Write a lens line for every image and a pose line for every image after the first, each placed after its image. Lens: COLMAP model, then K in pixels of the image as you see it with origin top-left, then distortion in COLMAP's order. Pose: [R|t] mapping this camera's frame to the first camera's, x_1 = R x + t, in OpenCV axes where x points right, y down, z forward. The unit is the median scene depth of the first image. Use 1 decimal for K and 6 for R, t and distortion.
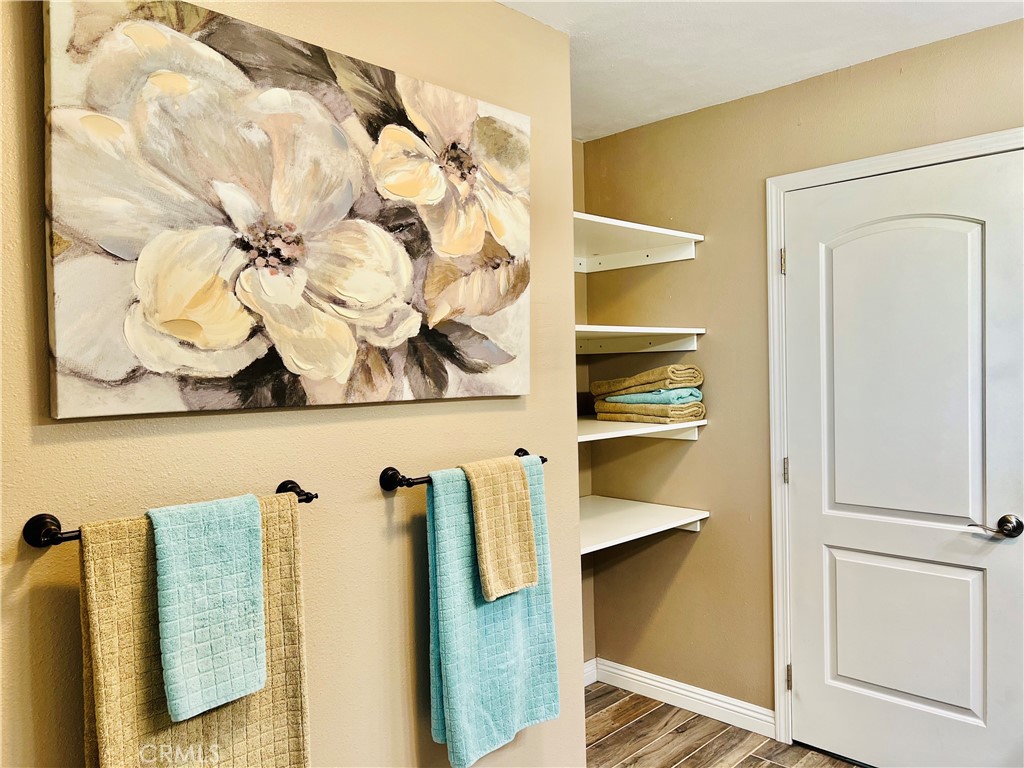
lens RADIAL K [[766.1, 0, 514.9], [0, 766.1, 390.9], [0, 0, 1]] dist [0.051005, -0.060078]
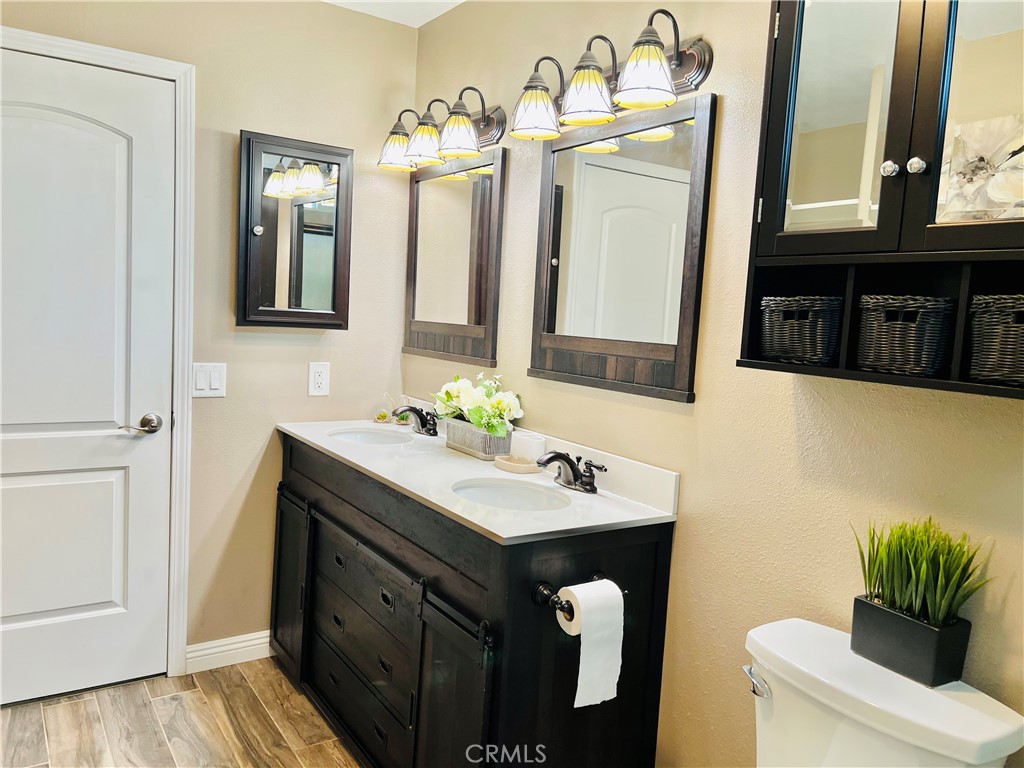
lens RADIAL K [[766.1, 0, 514.3], [0, 766.1, 384.3], [0, 0, 1]] dist [0.051005, -0.060078]
pose [[0.191661, -0.059069, 0.979682, -0.451909], [-0.026868, 0.997497, 0.065399, 0.042212], [-0.981093, -0.038856, 0.189594, 0.370939]]
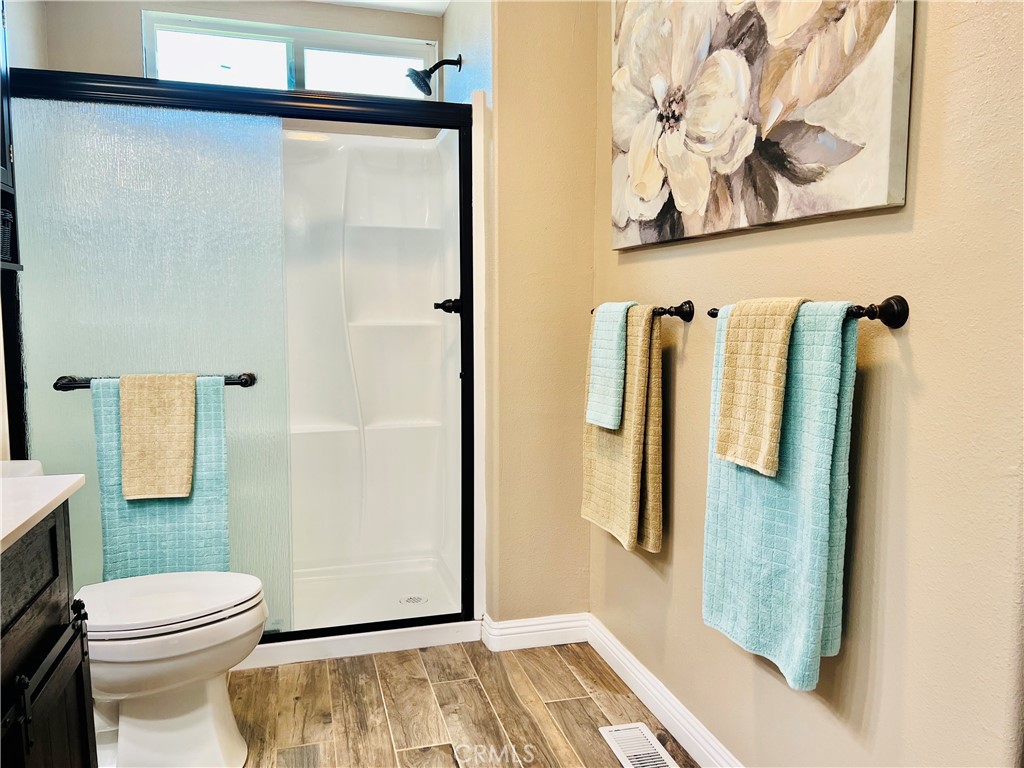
lens RADIAL K [[766.1, 0, 511.5], [0, 766.1, 383.4], [0, 0, 1]] dist [0.051005, -0.060078]
pose [[-0.495494, 0.103731, -0.862395, 0.852691], [-0.018422, 0.991365, 0.129828, 0.087008], [0.868416, 0.080216, -0.489305, 1.271536]]
